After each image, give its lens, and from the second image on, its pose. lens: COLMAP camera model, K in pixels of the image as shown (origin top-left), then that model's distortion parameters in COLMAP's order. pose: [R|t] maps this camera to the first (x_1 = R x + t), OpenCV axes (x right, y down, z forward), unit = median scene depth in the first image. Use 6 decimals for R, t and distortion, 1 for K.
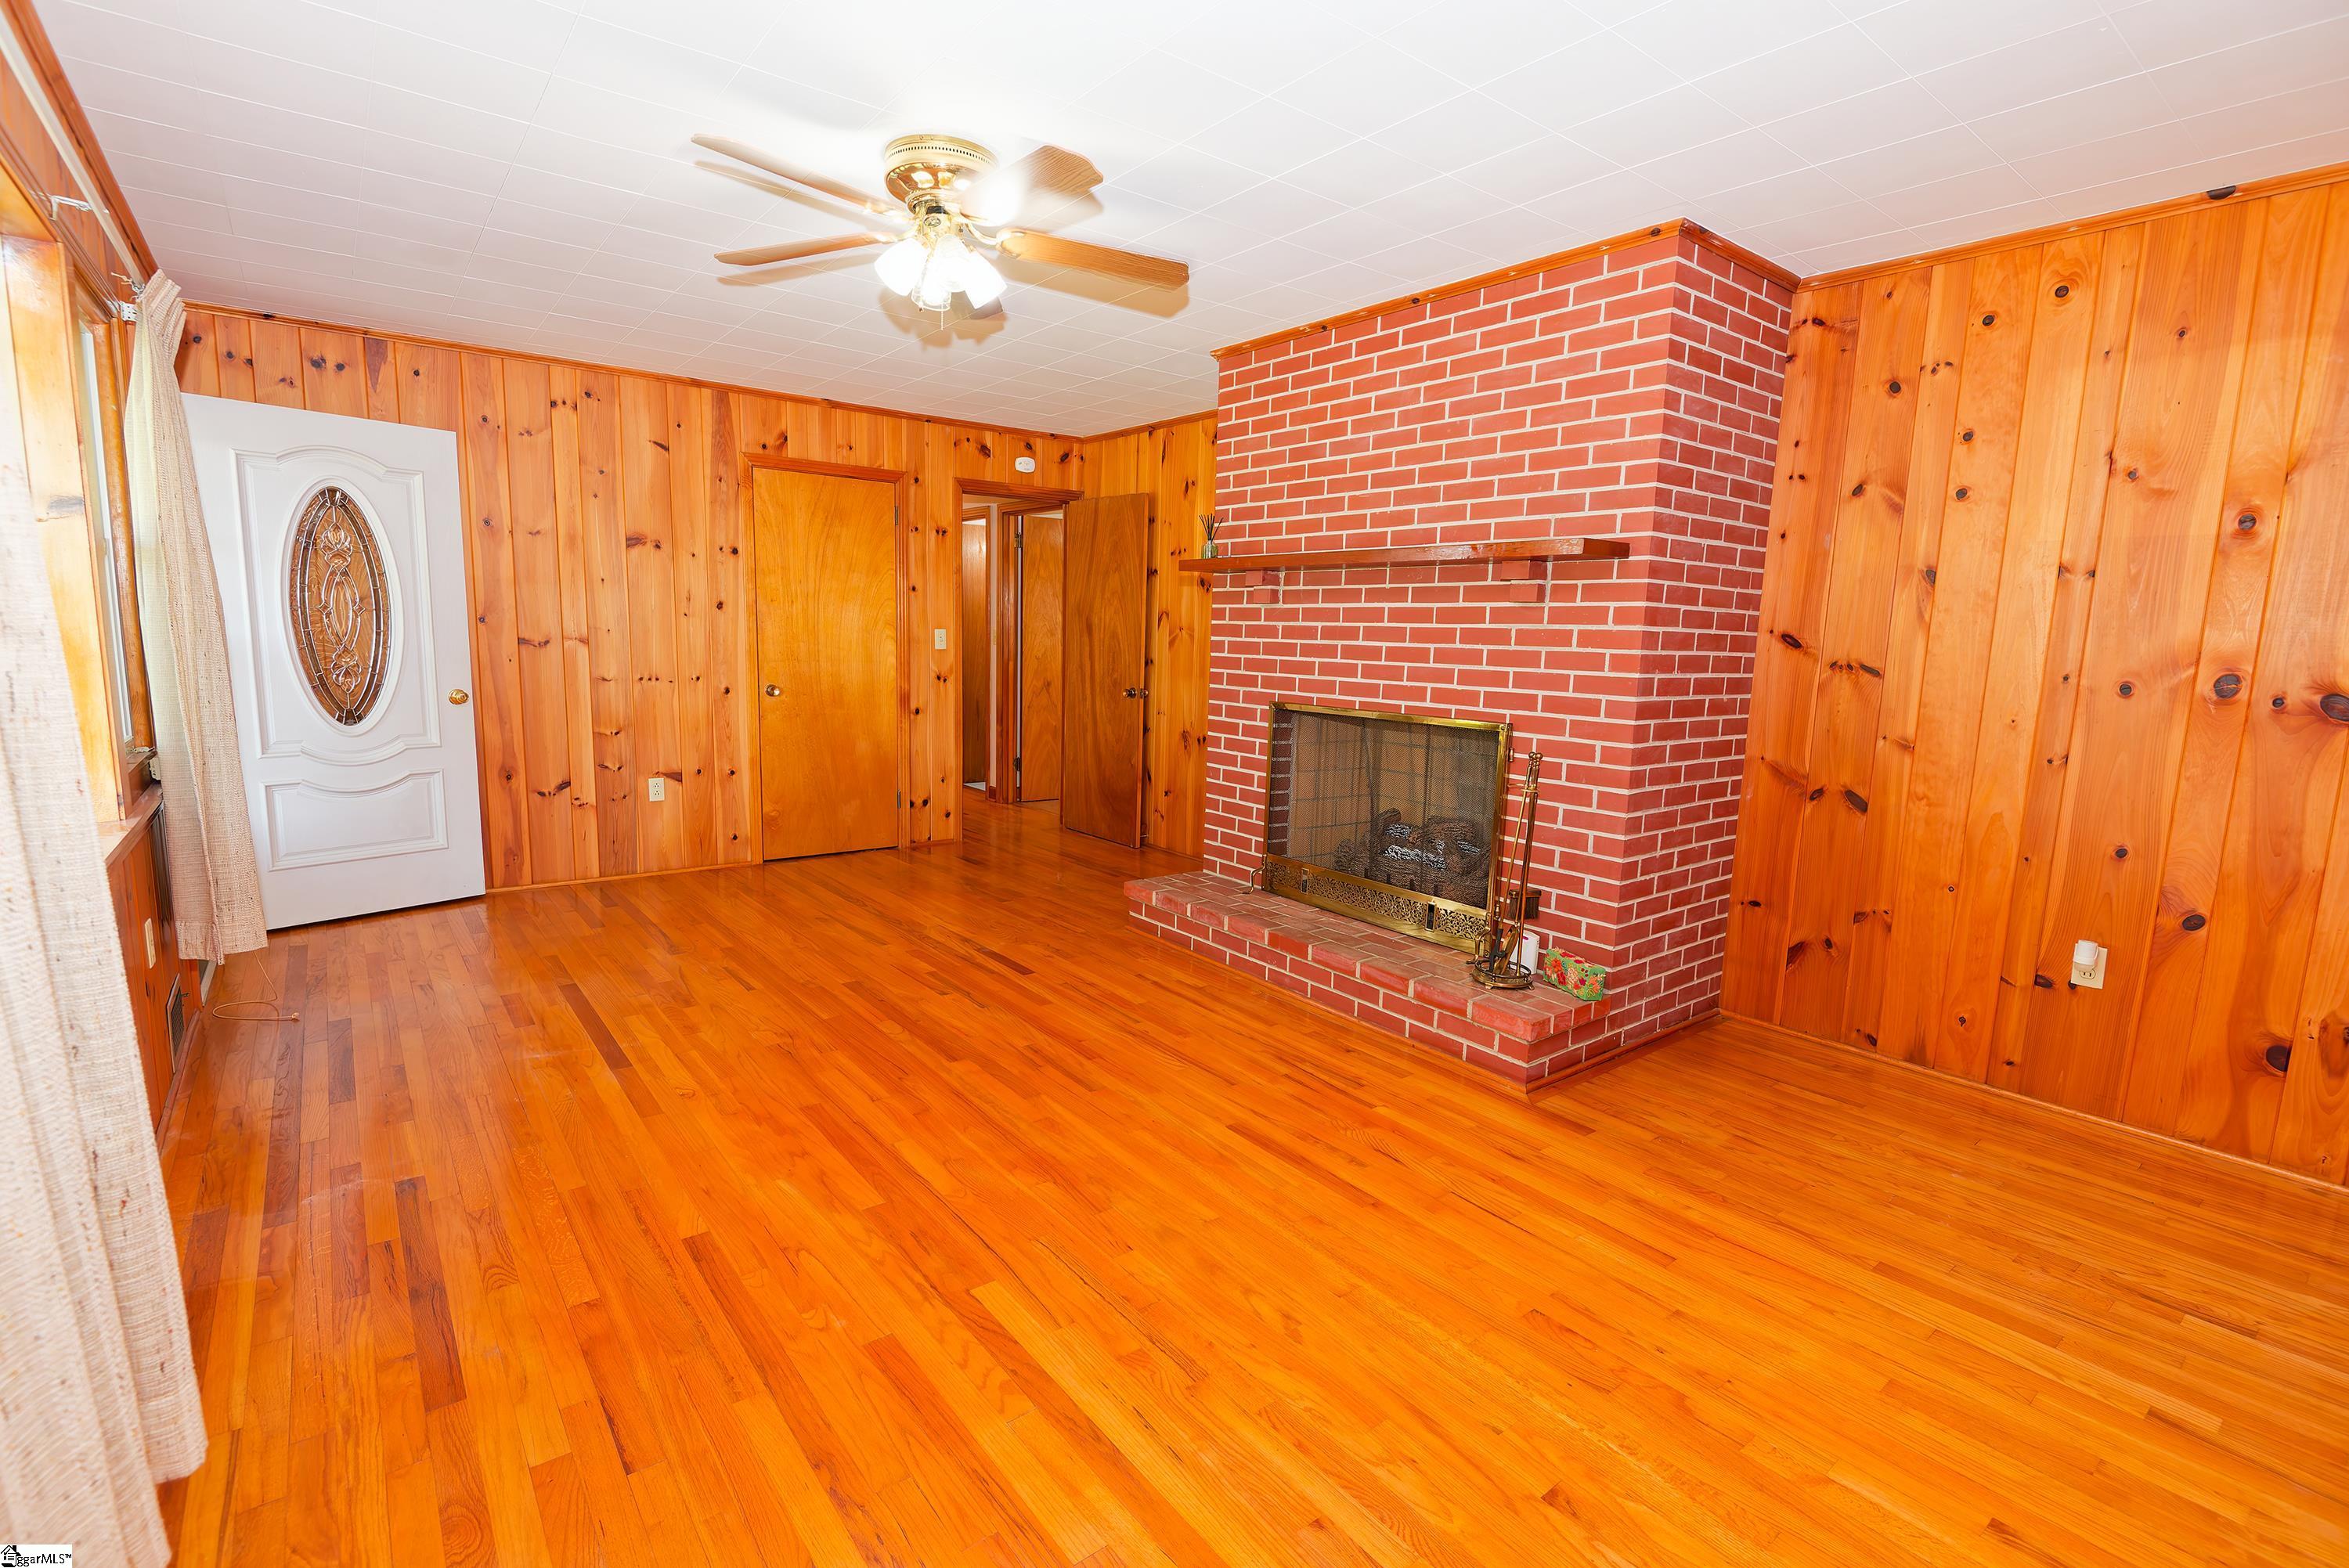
lens RADIAL K [[1074.0, 0, 1167.5], [0, 1074.0, 781.2], [0, 0, 1]] dist [0.001291, -0.000444]
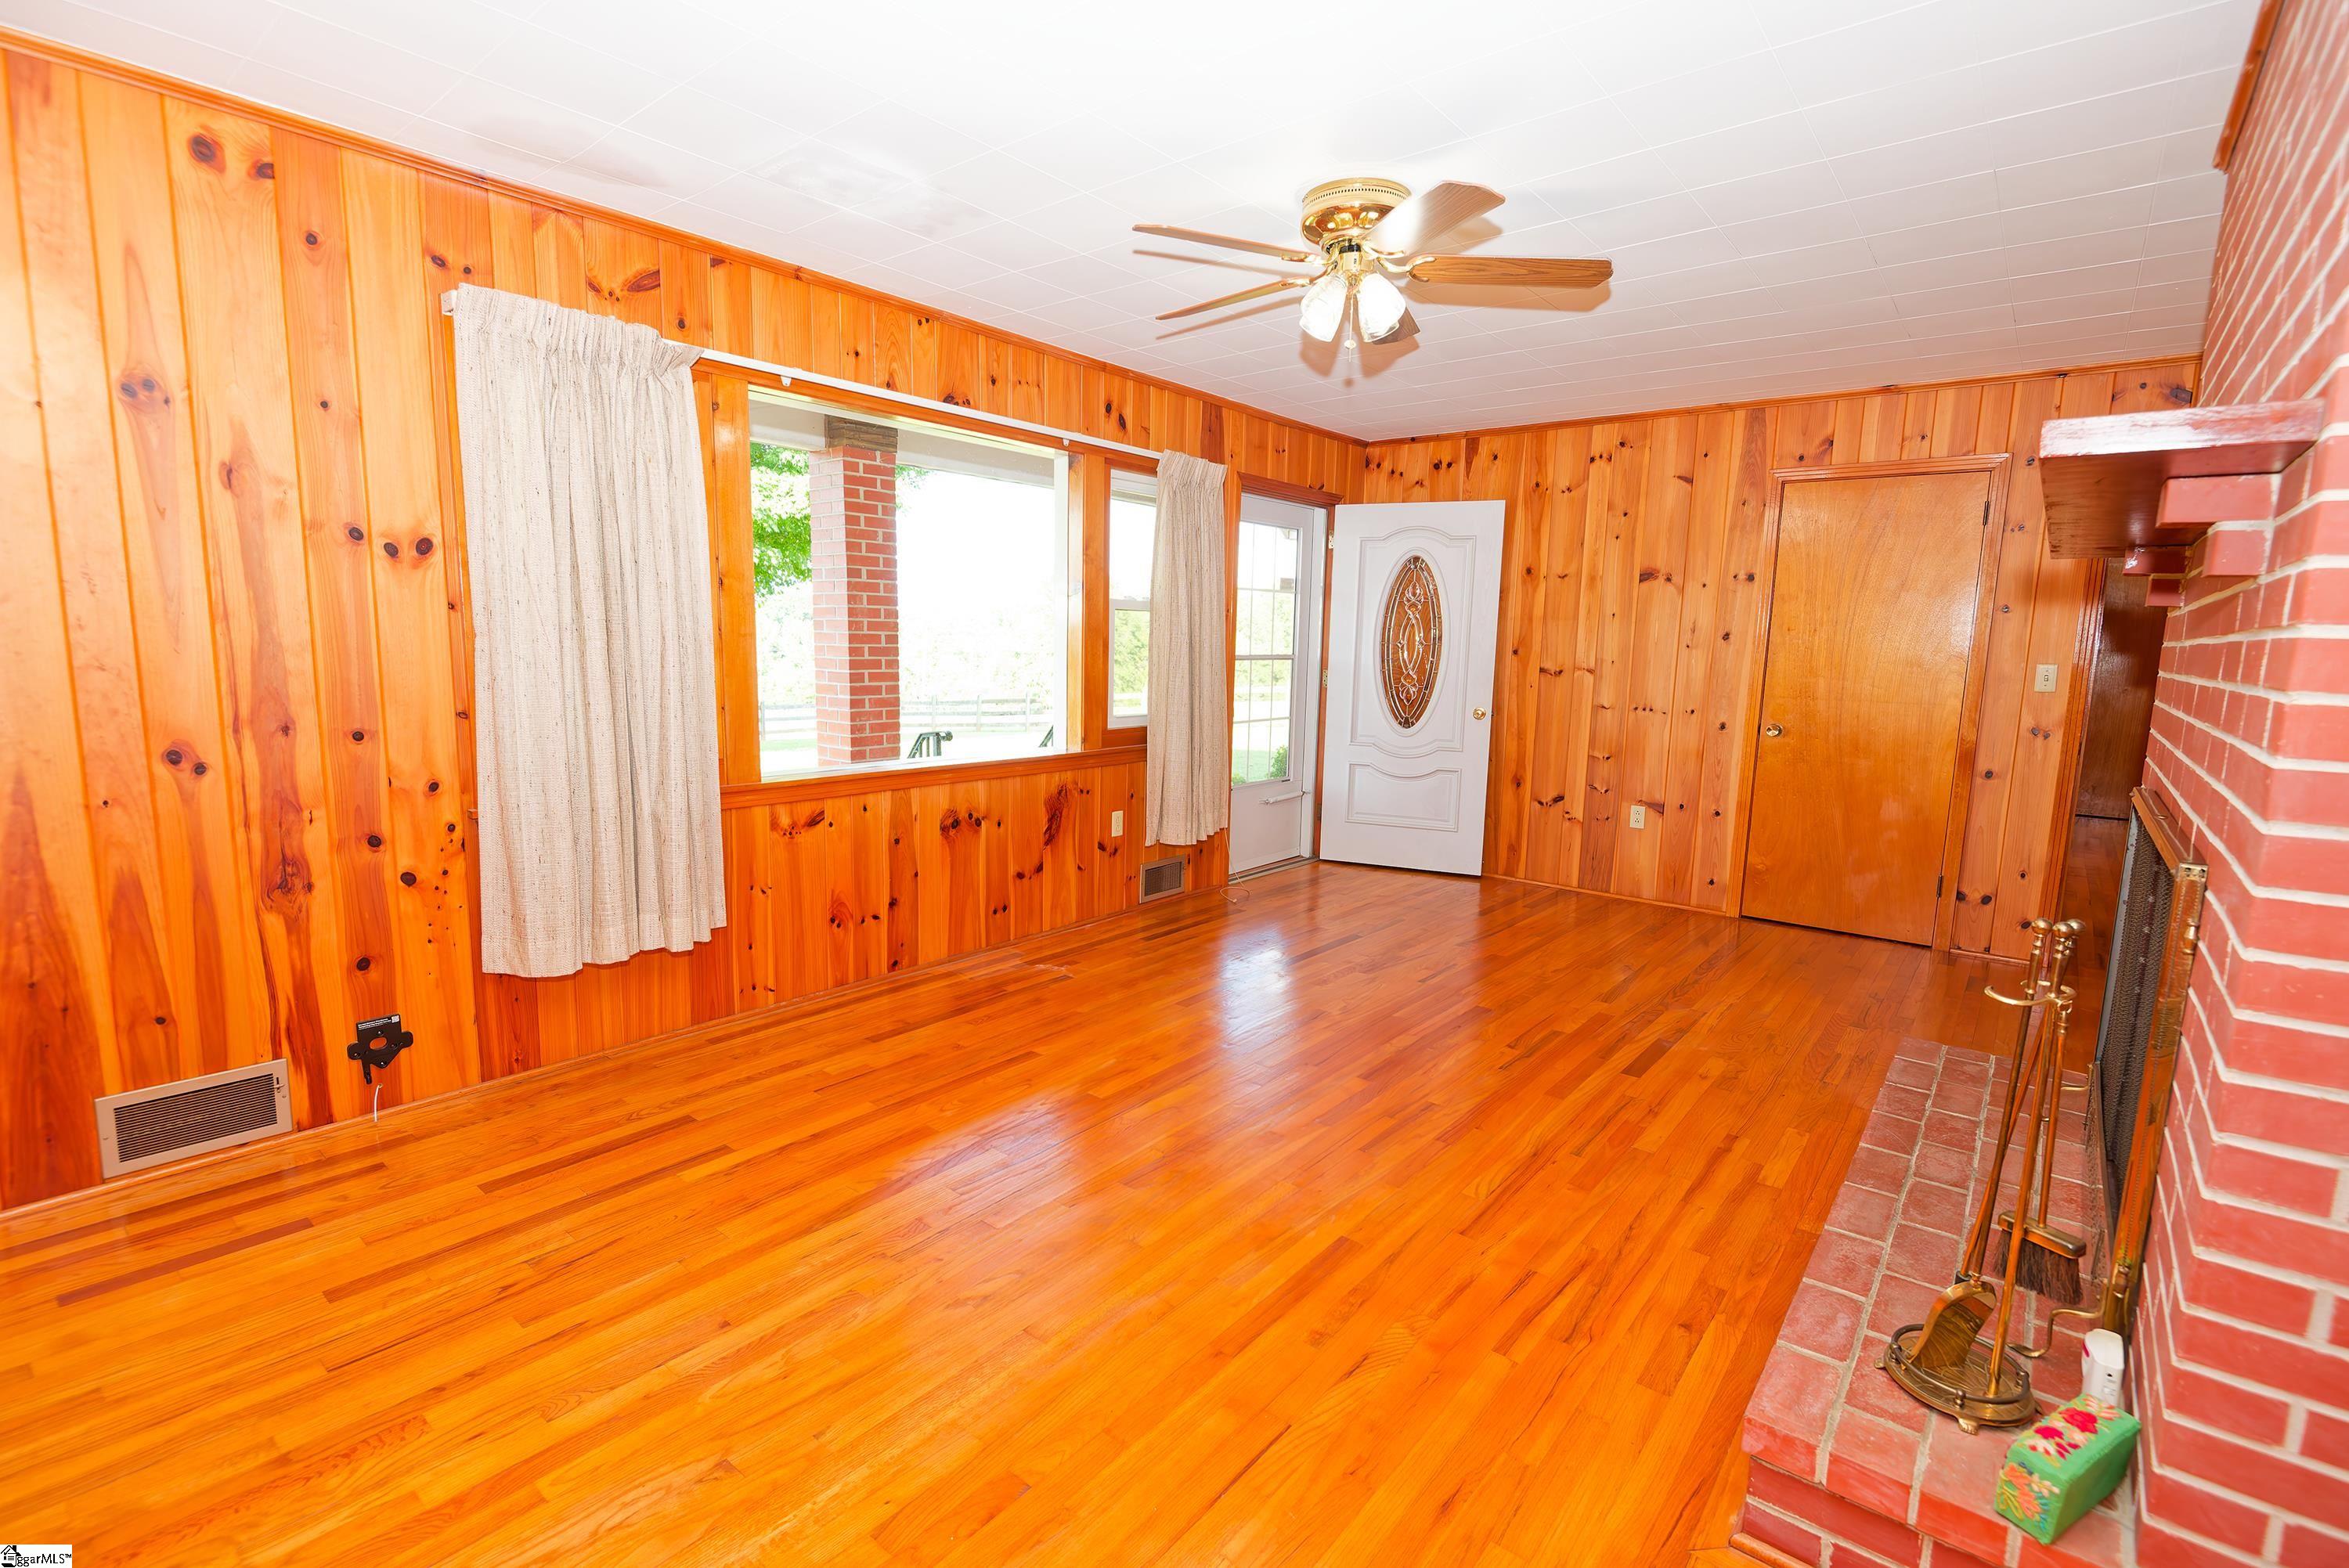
lens RADIAL K [[1074.0, 0, 1167.5], [0, 1074.0, 781.2], [0, 0, 1]] dist [0.001291, -0.000444]
pose [[0.214066, 0.108822, -0.970739, 0.482171], [-0.151105, 0.985502, 0.077156, -0.042902], [0.965061, 0.130167, 0.227406, 0.382464]]
